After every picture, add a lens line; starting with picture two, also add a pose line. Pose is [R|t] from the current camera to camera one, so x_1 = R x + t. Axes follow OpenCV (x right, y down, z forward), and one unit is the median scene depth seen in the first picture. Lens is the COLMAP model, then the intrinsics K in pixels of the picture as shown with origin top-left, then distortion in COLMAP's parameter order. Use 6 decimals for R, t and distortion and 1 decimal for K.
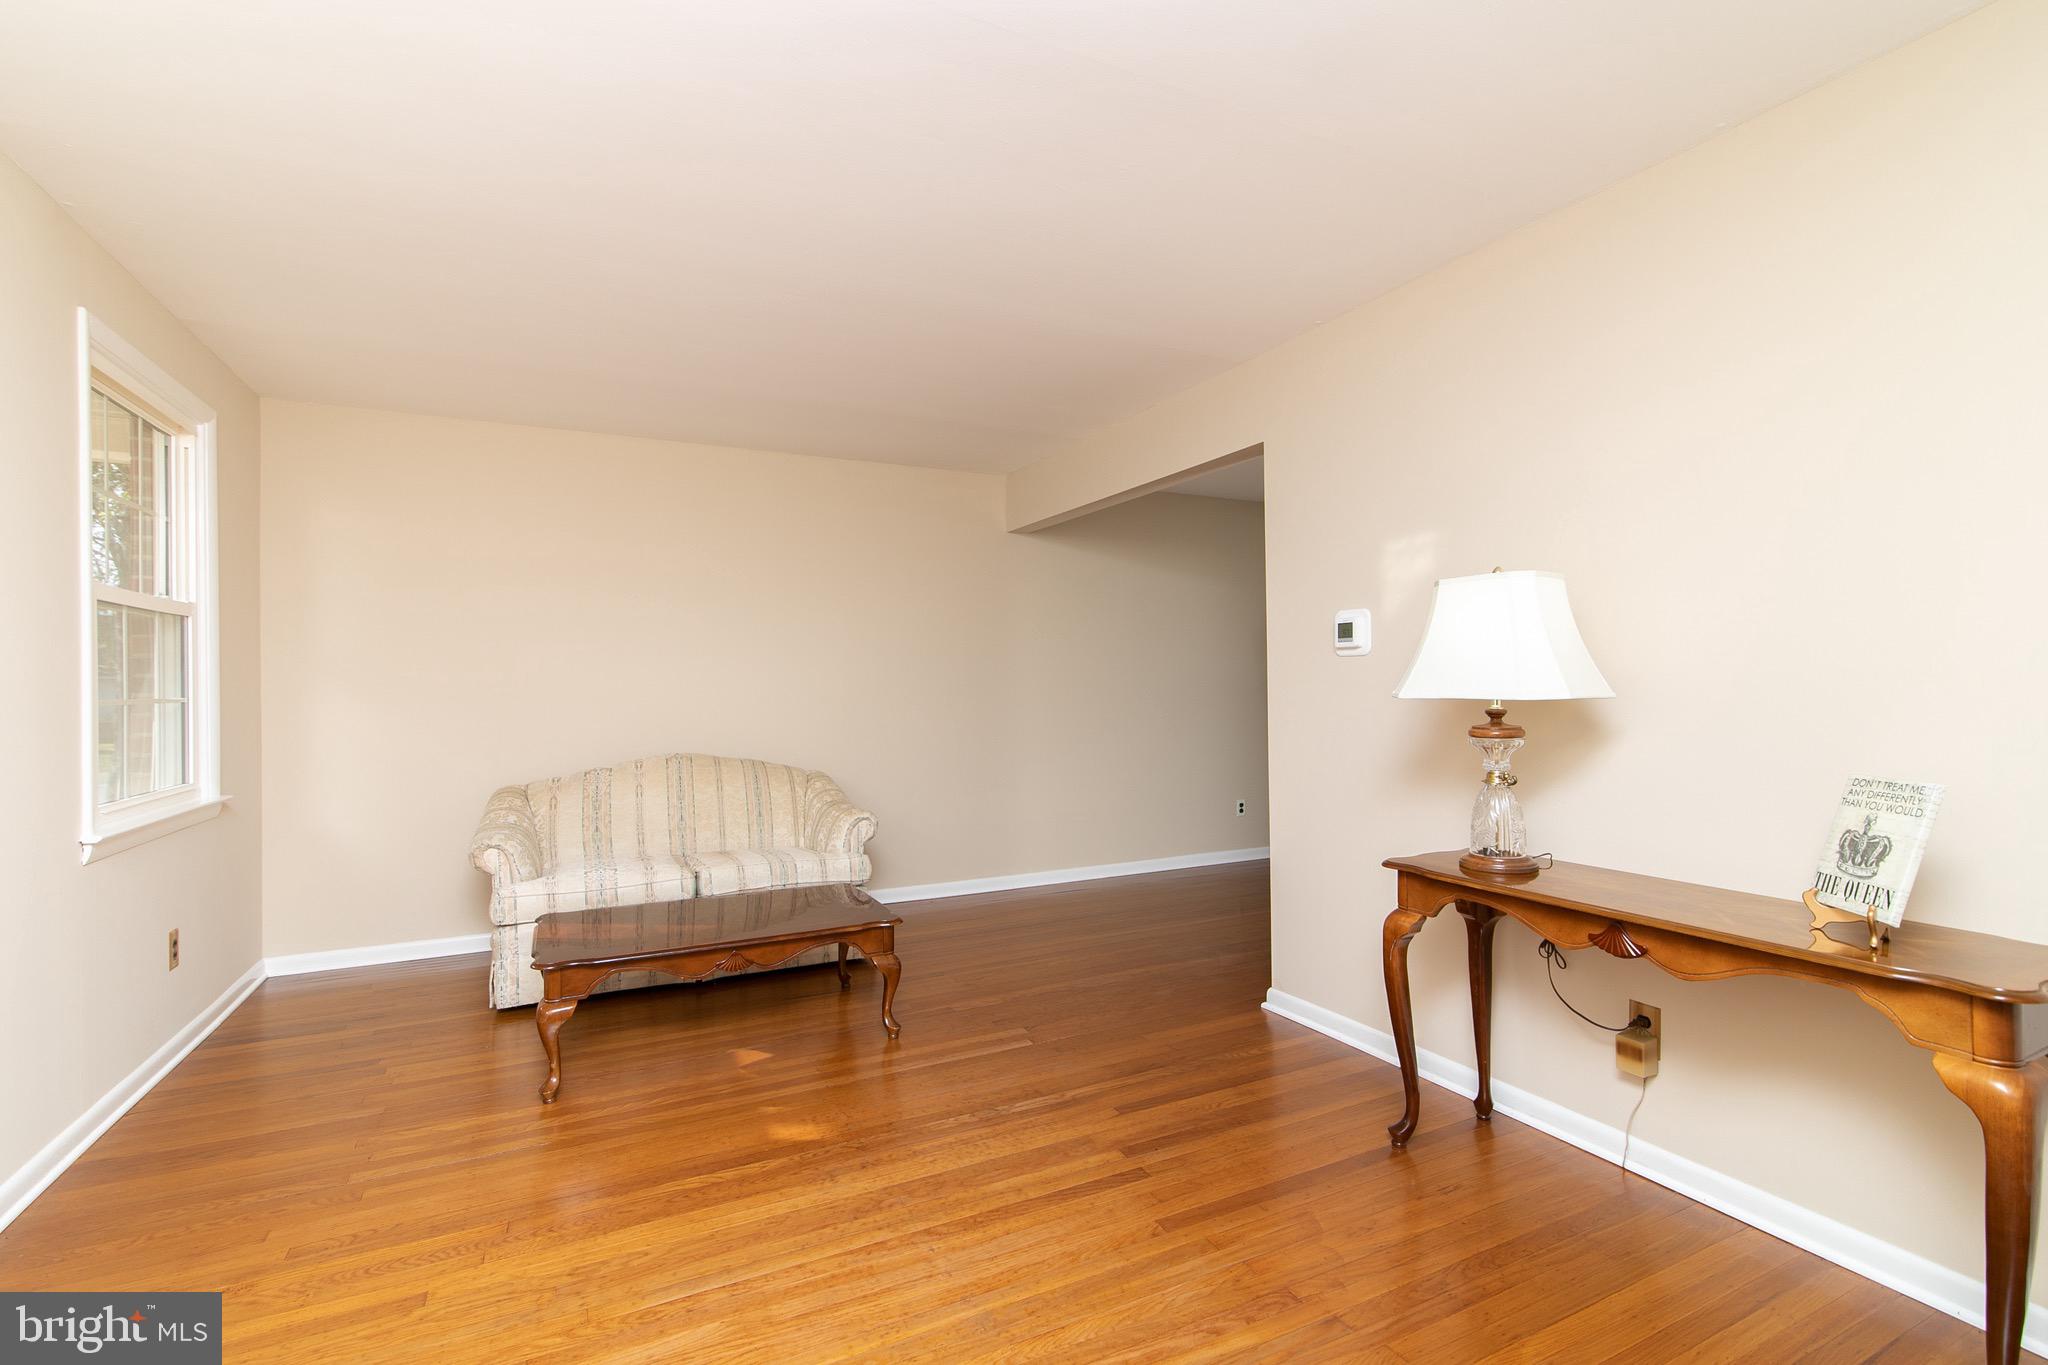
lens RADIAL K [[919.9, 0, 1024.0], [0, 919.9, 682.5], [0, 0, 1]] dist [-0.004532, -0.000268]
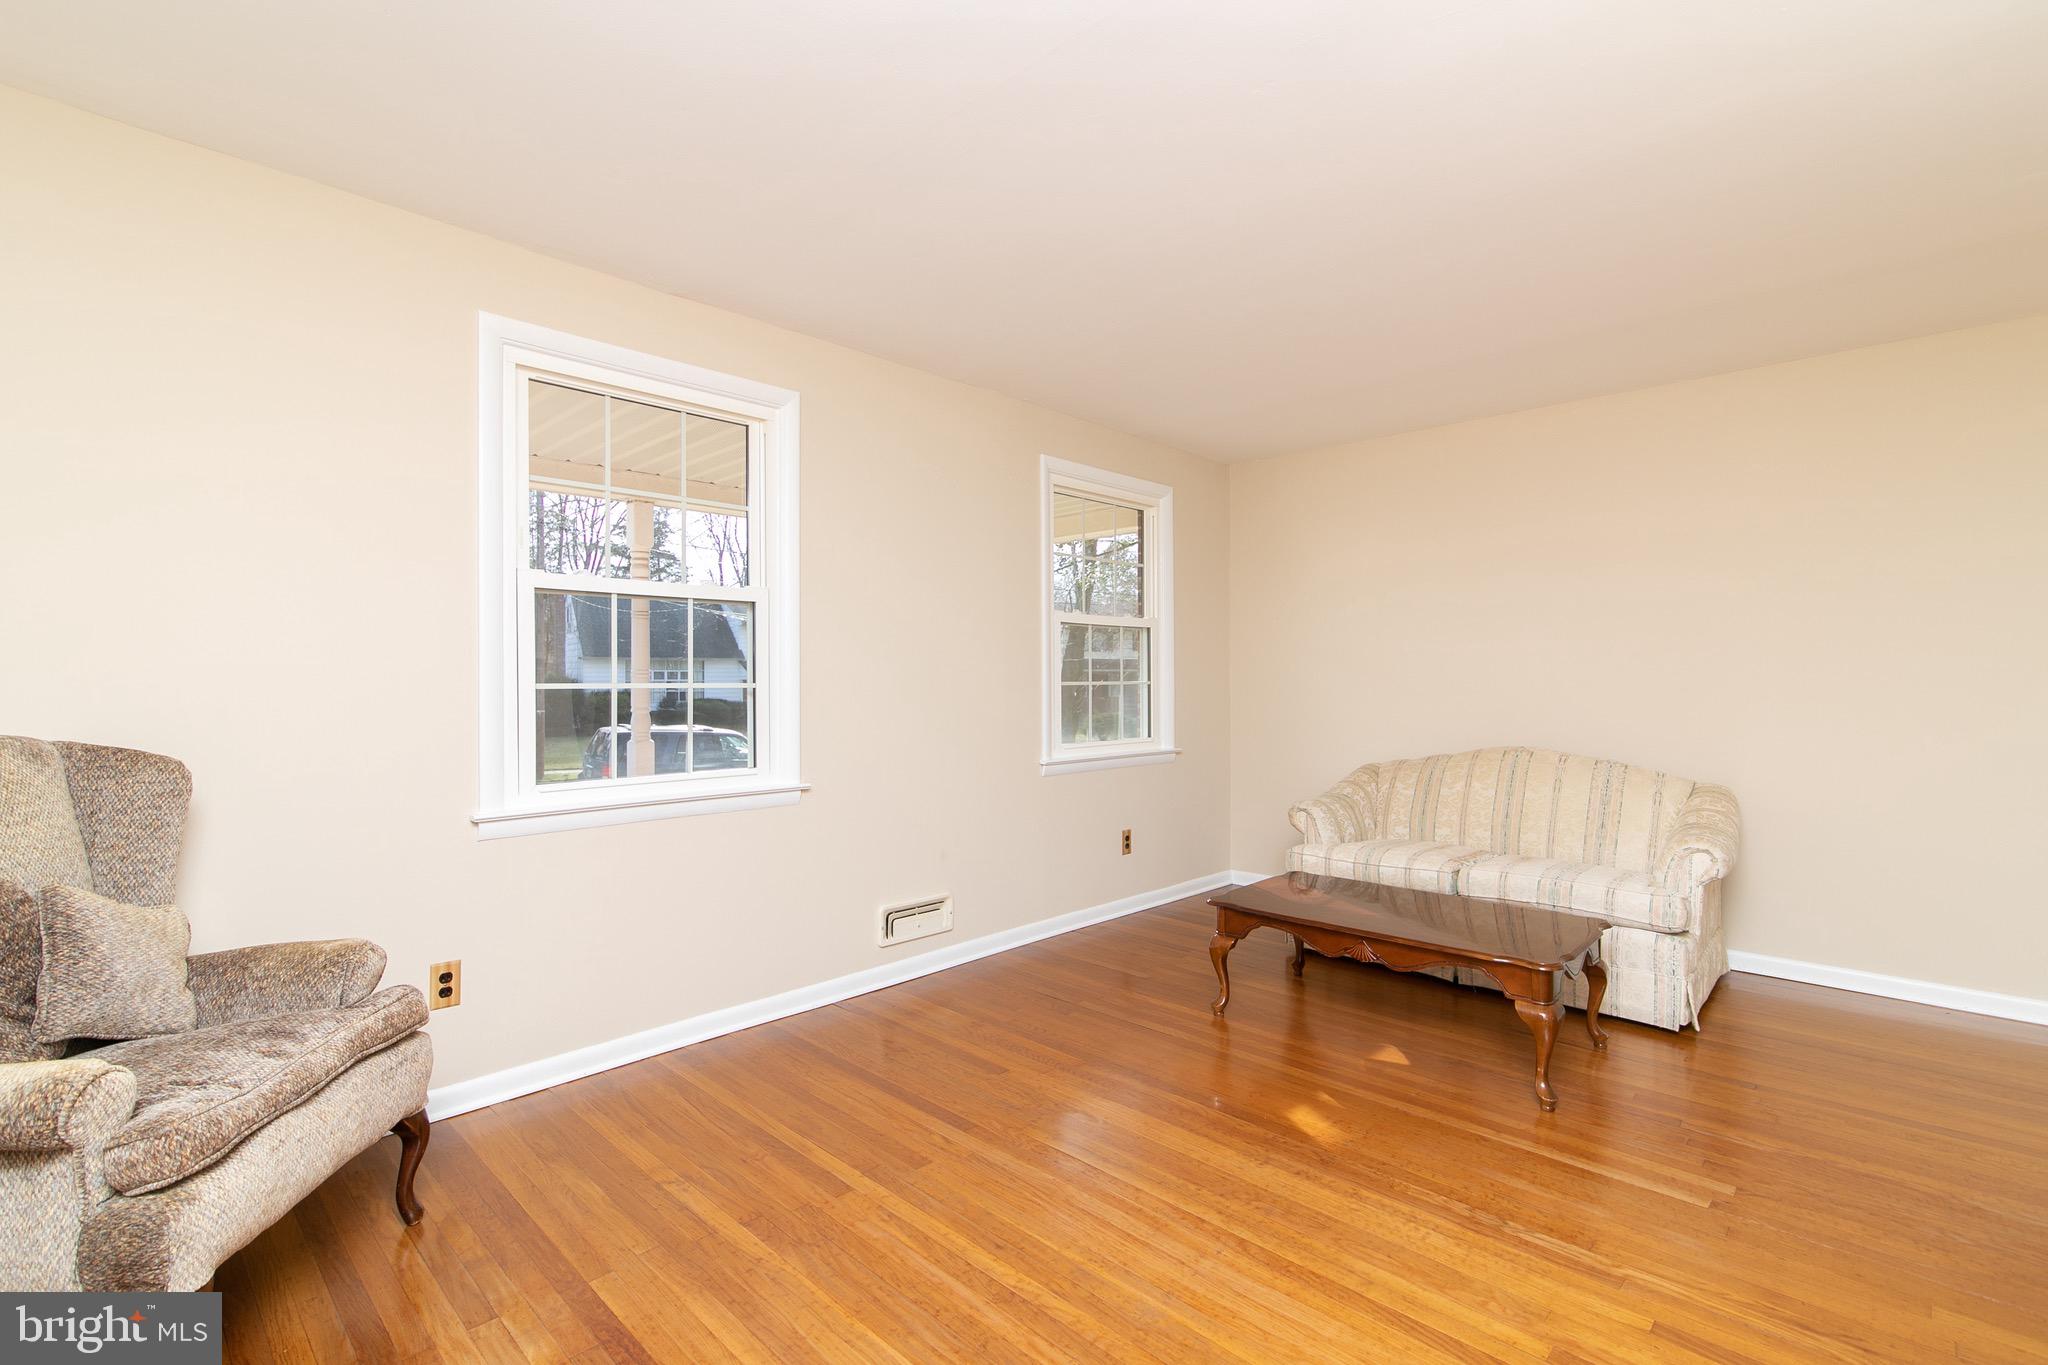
lens RADIAL K [[919.9, 0, 1024.0], [0, 919.9, 682.5], [0, 0, 1]] dist [-0.004532, -0.000268]
pose [[0.331830, 0.011014, -0.943275, 0.562064], [0.000311, 0.999931, 0.011785, 0.002244], [0.943339, -0.004204, 0.331803, 0.368055]]
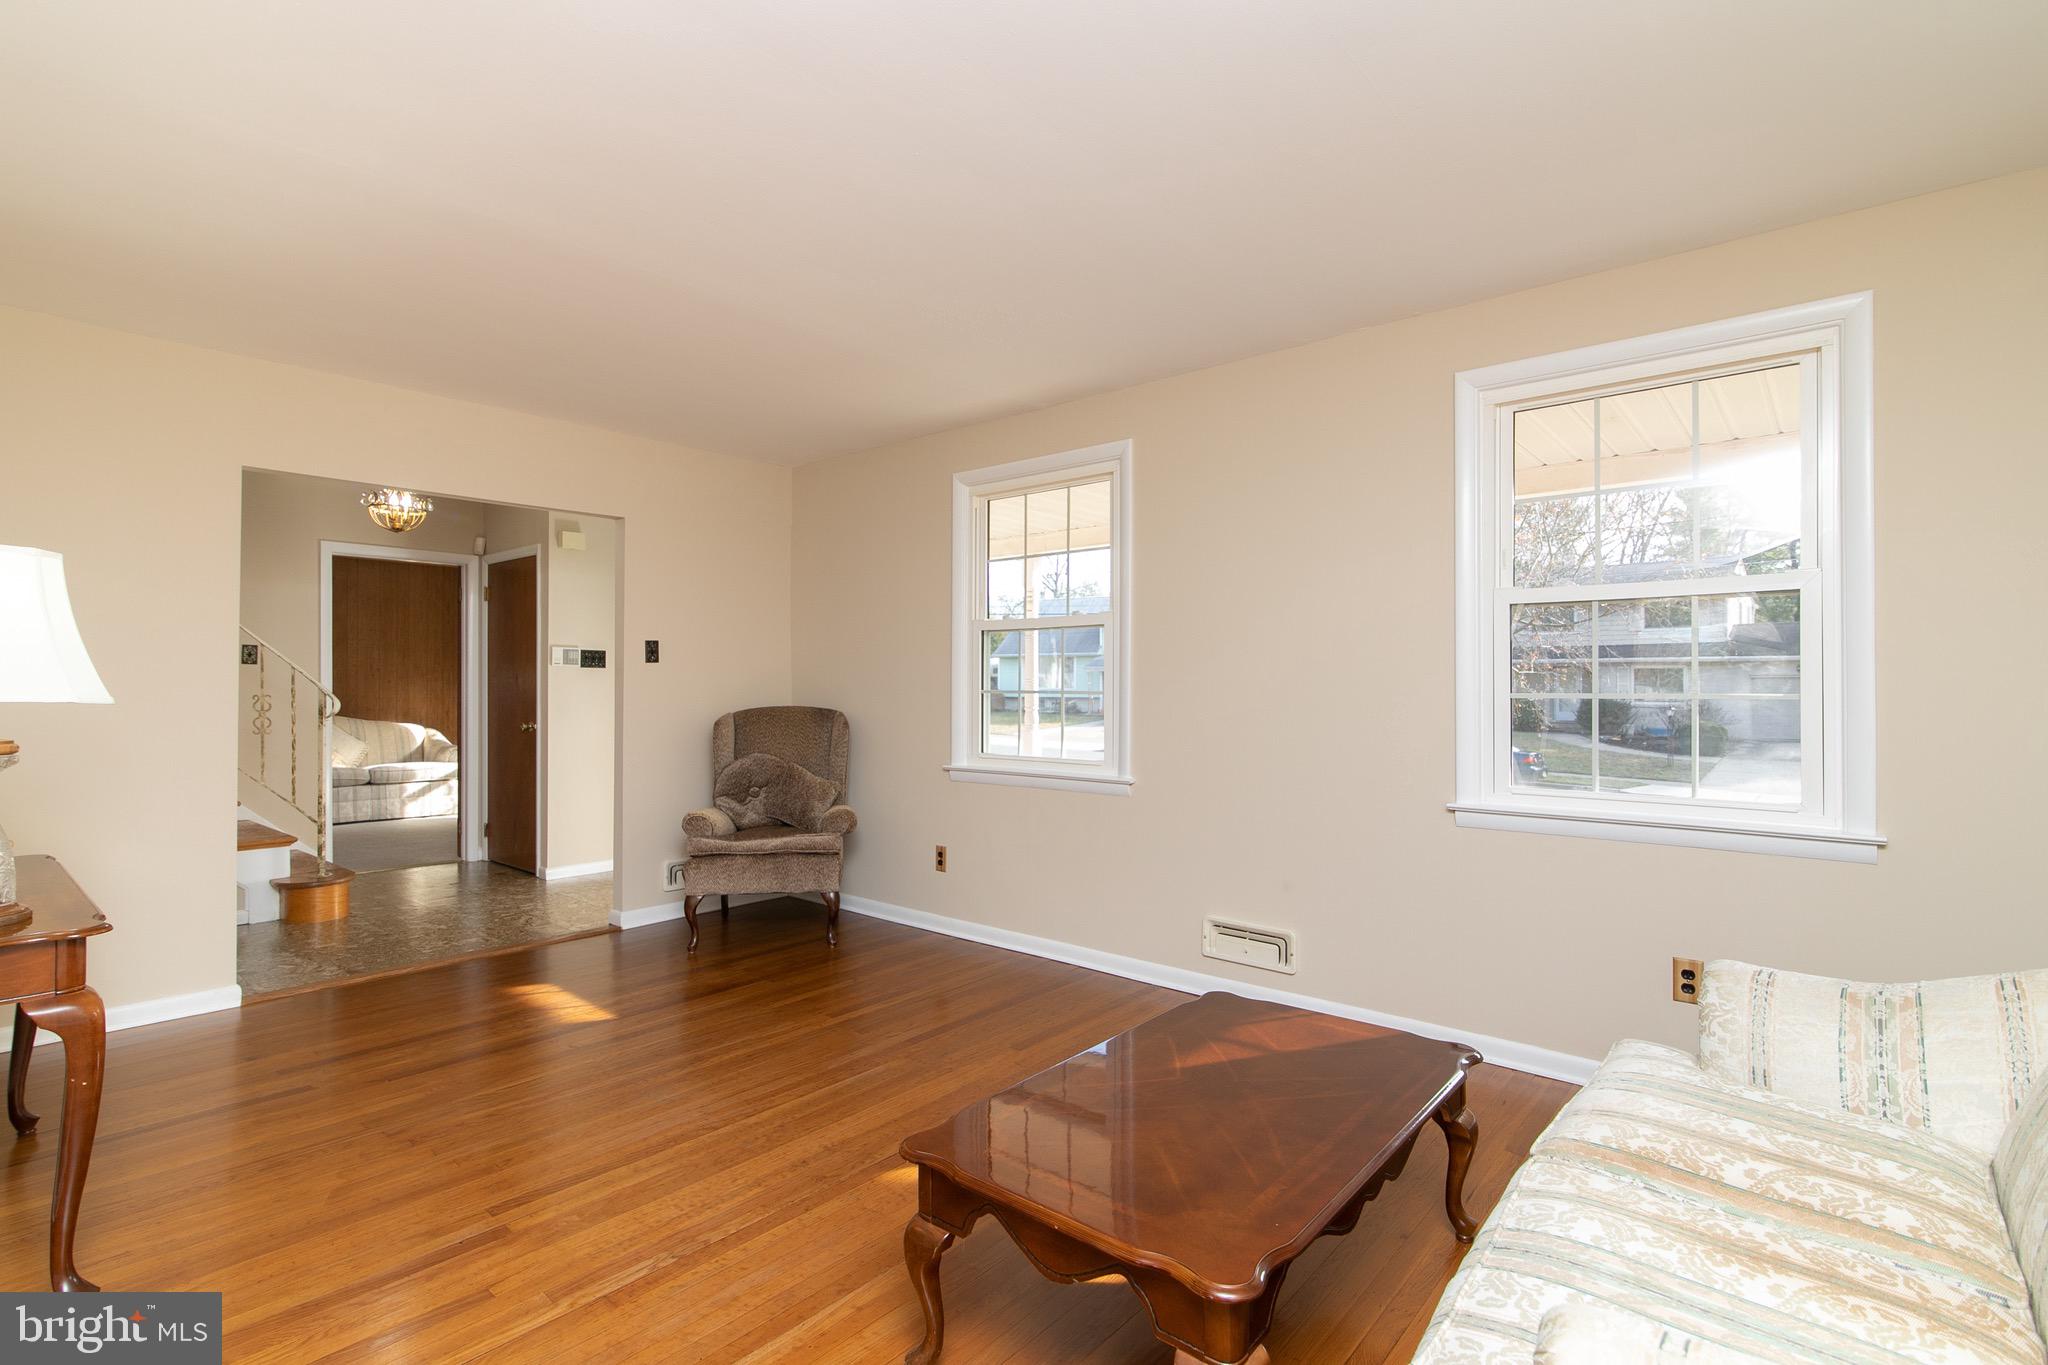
lens RADIAL K [[966.1, 0, 1024.0], [0, 966.1, 682.5], [0, 0, 1]] dist [-0.001305, 0.000525]
pose [[-0.920078, 0.007061, -0.391673, 0.012872], [0.008240, 0.999965, -0.001328, 0.005373], [0.391650, -0.004449, -0.920104, 1.843290]]
